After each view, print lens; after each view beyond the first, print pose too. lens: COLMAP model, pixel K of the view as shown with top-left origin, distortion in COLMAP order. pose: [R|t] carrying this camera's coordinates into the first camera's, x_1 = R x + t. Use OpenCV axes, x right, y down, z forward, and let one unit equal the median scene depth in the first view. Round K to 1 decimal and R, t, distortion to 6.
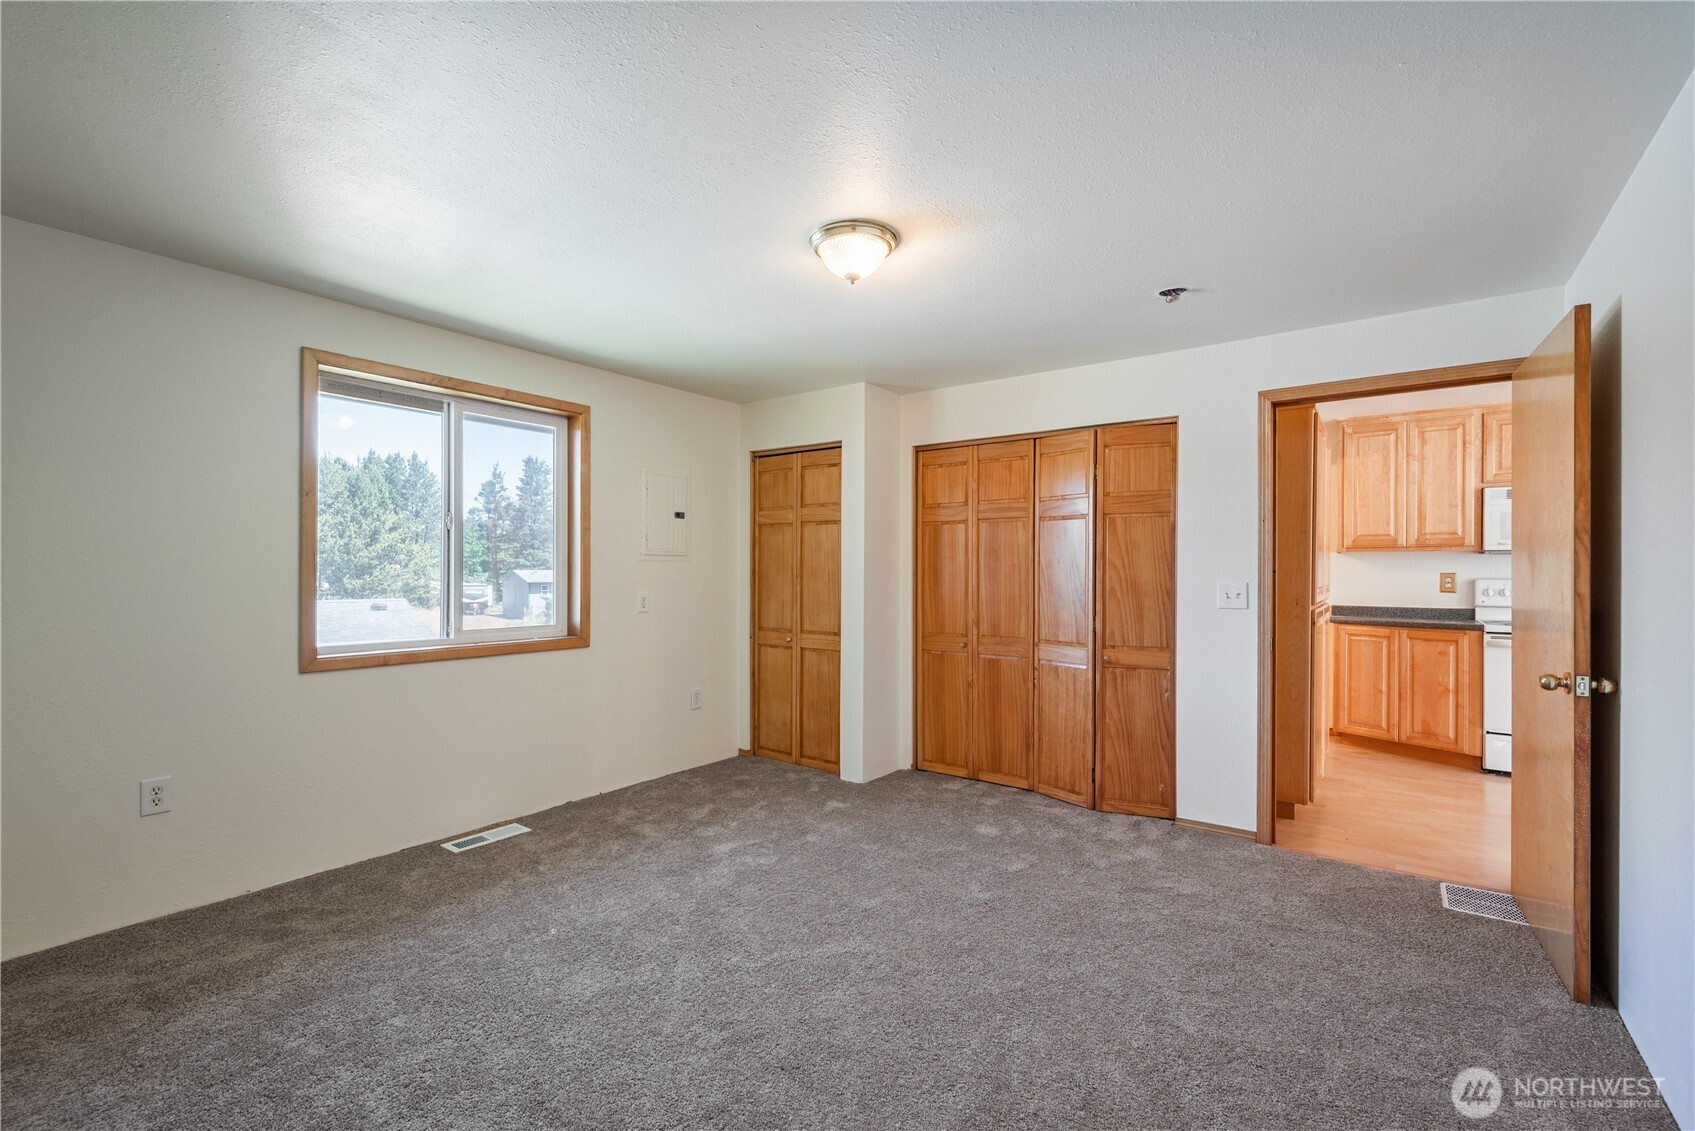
lens RADIAL K [[718.5, 0, 843.8], [0, 718.5, 575.1], [0, 0, 1]] dist [0.001537, 0.000225]
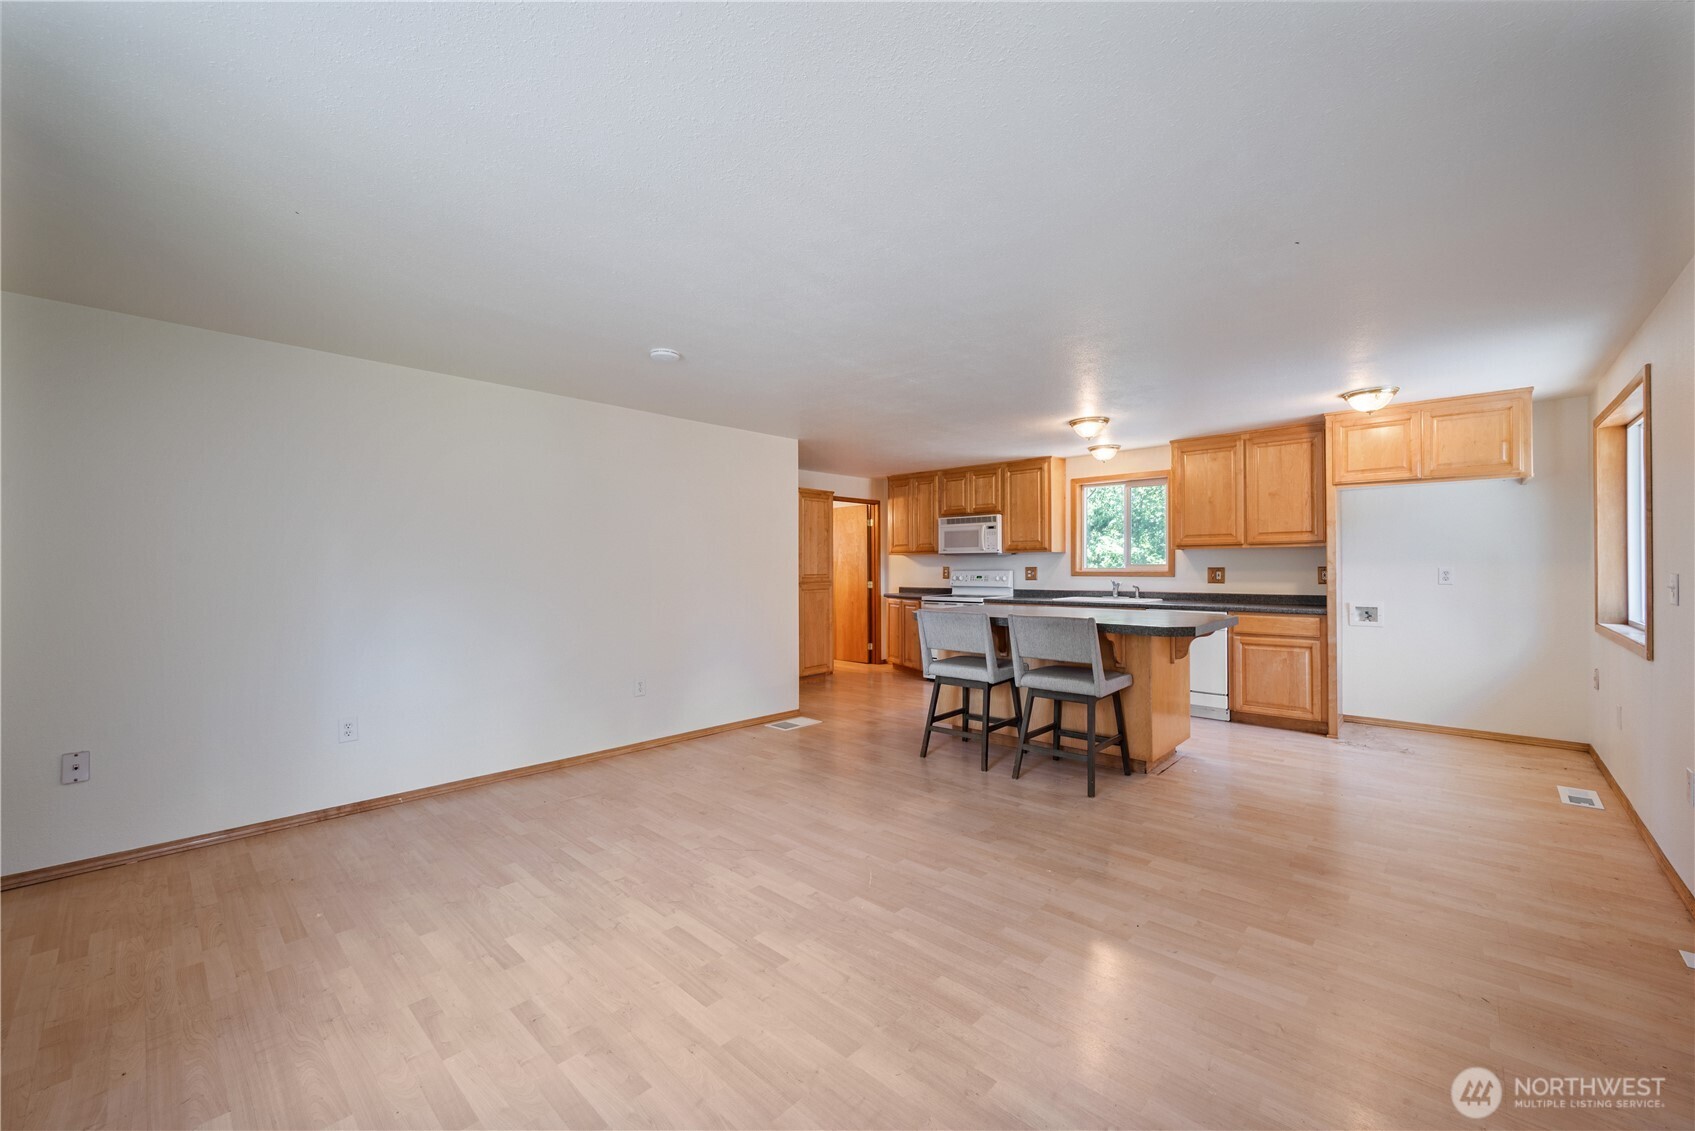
lens RADIAL K [[666.7, 0, 847.5], [0, 666.7, 565.5], [0, 0, 1]] dist [0.000054, 0.000035]
pose [[0.994545, -0.004520, -0.104210, 0.821426], [0.003769, 0.999966, -0.007401, 0.004615], [0.104240, 0.006968, 0.994528, -0.610653]]
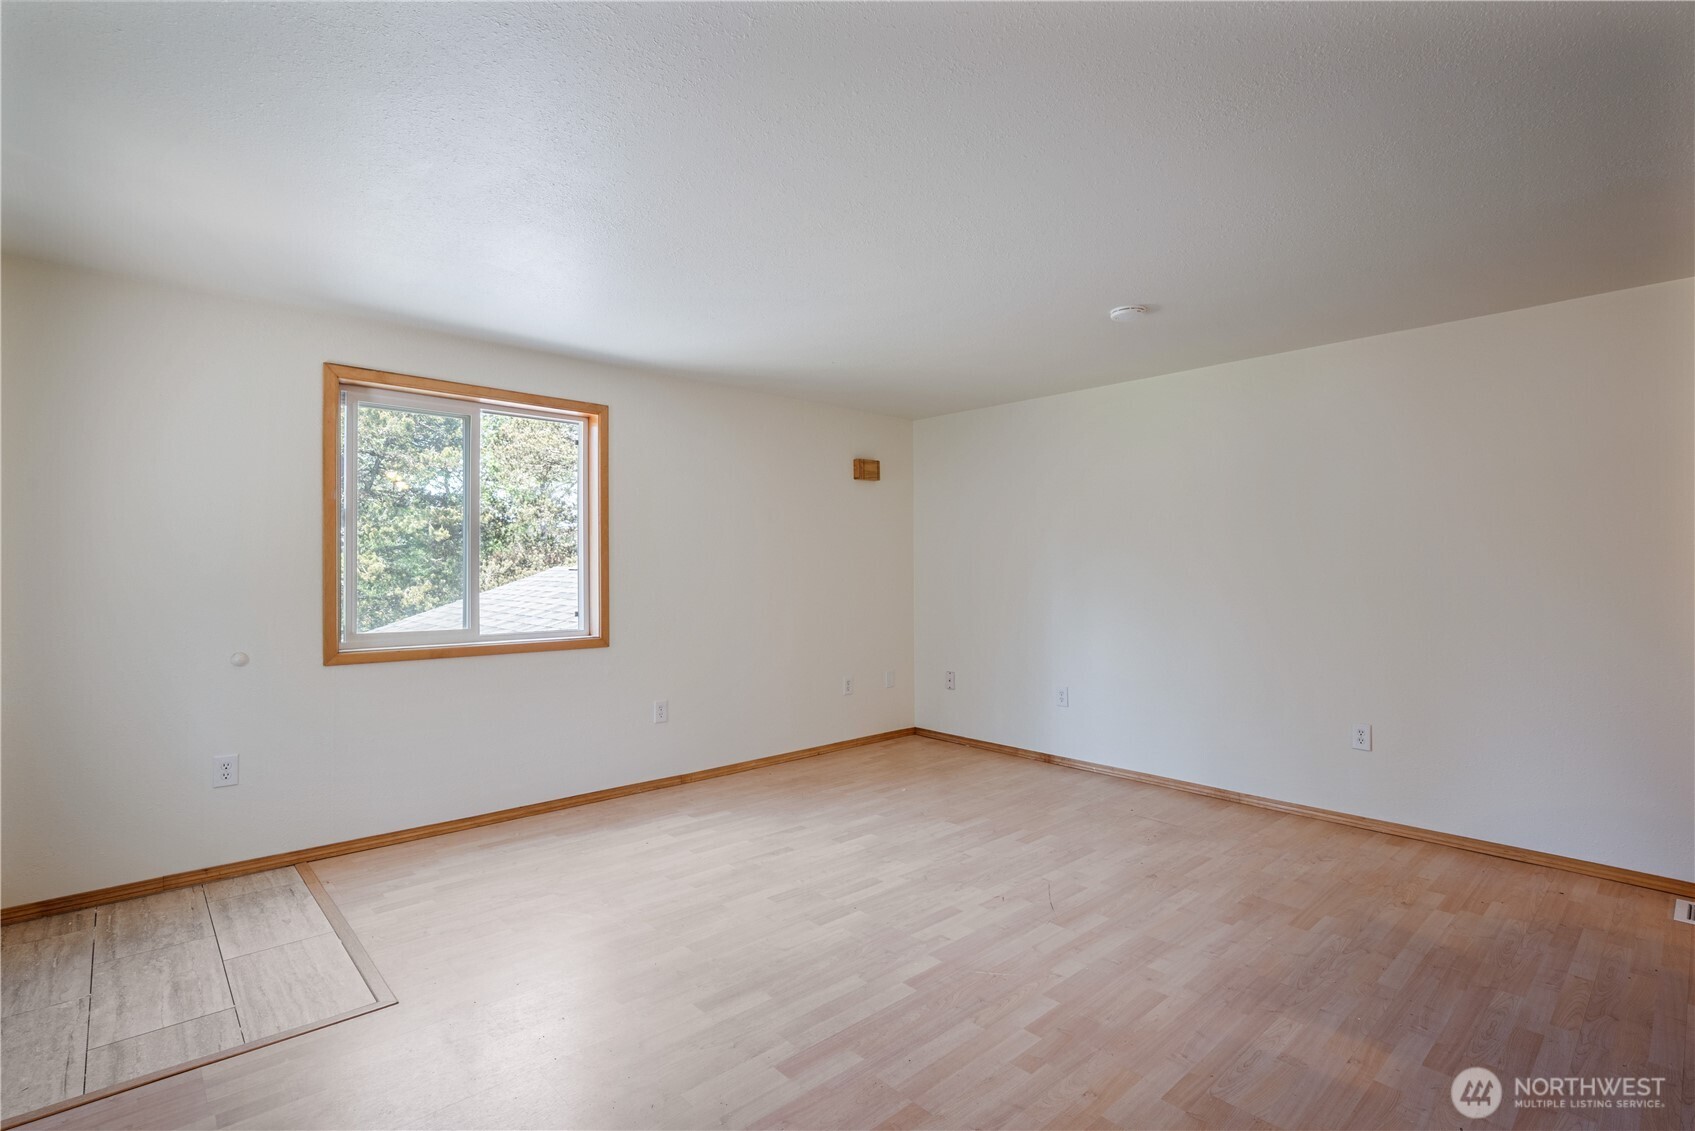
lens RADIAL K [[802.7, 0, 842.5], [0, 802.7, 562.6], [0, 0, 1]] dist [0.001219, -0.000164]
pose [[-0.185973, -0.004666, -0.982544, 1.313000], [-0.003163, 0.999986, -0.004150, 0.002528], [0.982550, 0.002335, -0.185985, -0.039726]]
